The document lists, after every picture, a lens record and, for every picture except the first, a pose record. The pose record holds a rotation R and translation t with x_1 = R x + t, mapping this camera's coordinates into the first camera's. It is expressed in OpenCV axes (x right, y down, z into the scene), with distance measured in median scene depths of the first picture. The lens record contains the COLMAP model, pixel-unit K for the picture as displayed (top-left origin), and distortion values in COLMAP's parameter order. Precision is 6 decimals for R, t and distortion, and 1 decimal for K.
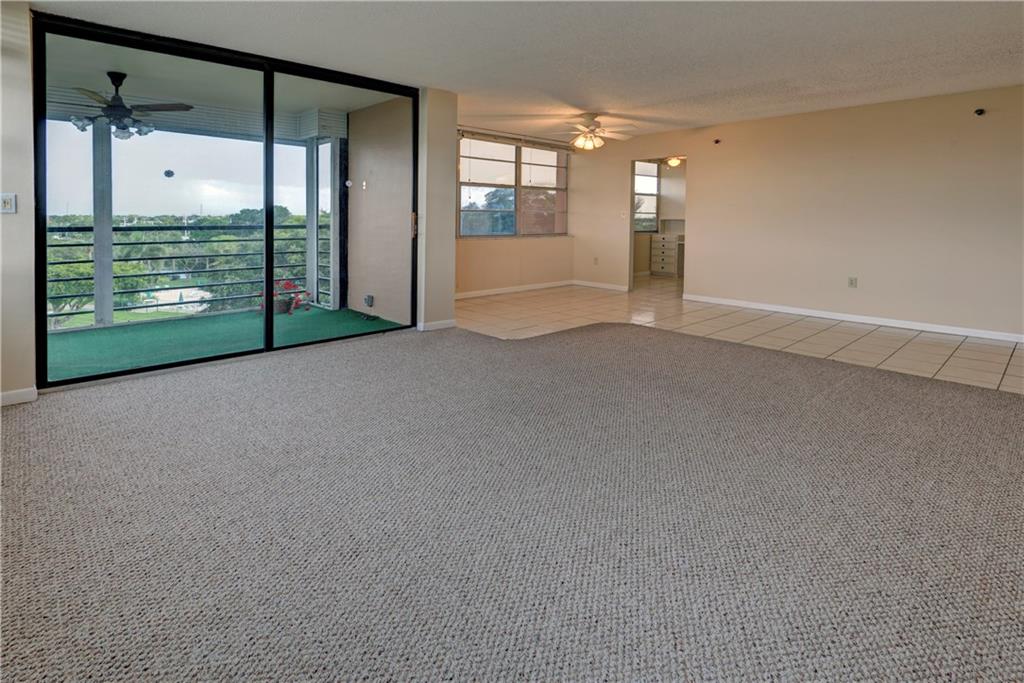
lens RADIAL K [[519.7, 0, 505.1], [0, 519.7, 340.5], [0, 0, 1]] dist [0.014310, -0.007596]
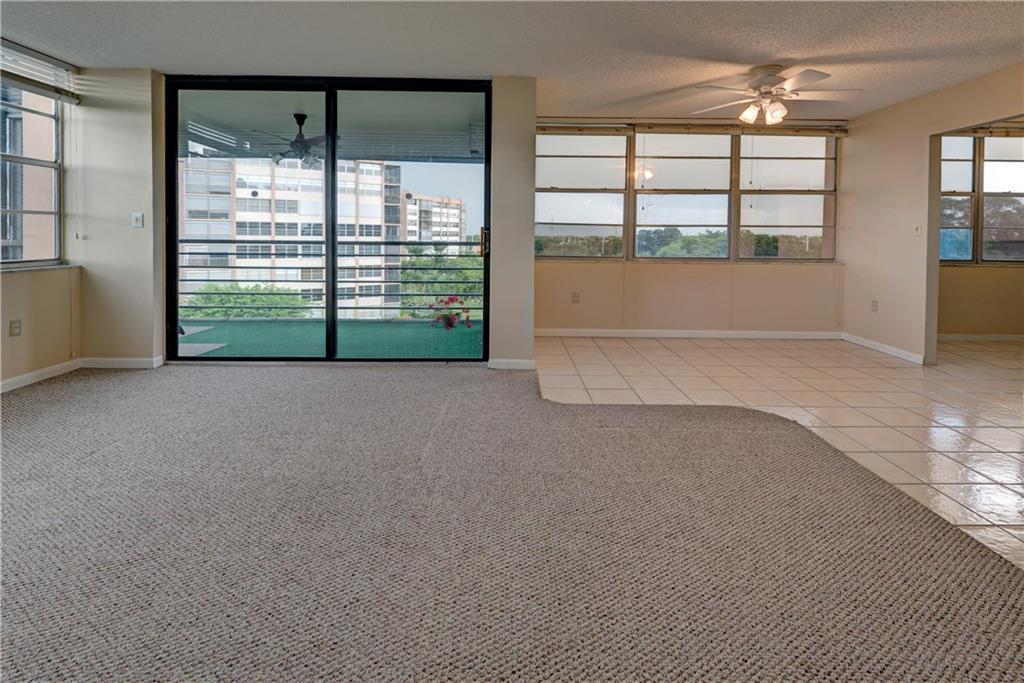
lens RADIAL K [[519.7, 0, 514.1], [0, 519.7, 336.0], [0, 0, 1]] dist [0.014310, -0.007596]
pose [[0.730857, 0.136608, -0.668720, 0.440989], [-0.163677, 0.986255, 0.022590, -0.098995], [0.662614, 0.092944, 0.743171, 0.418097]]
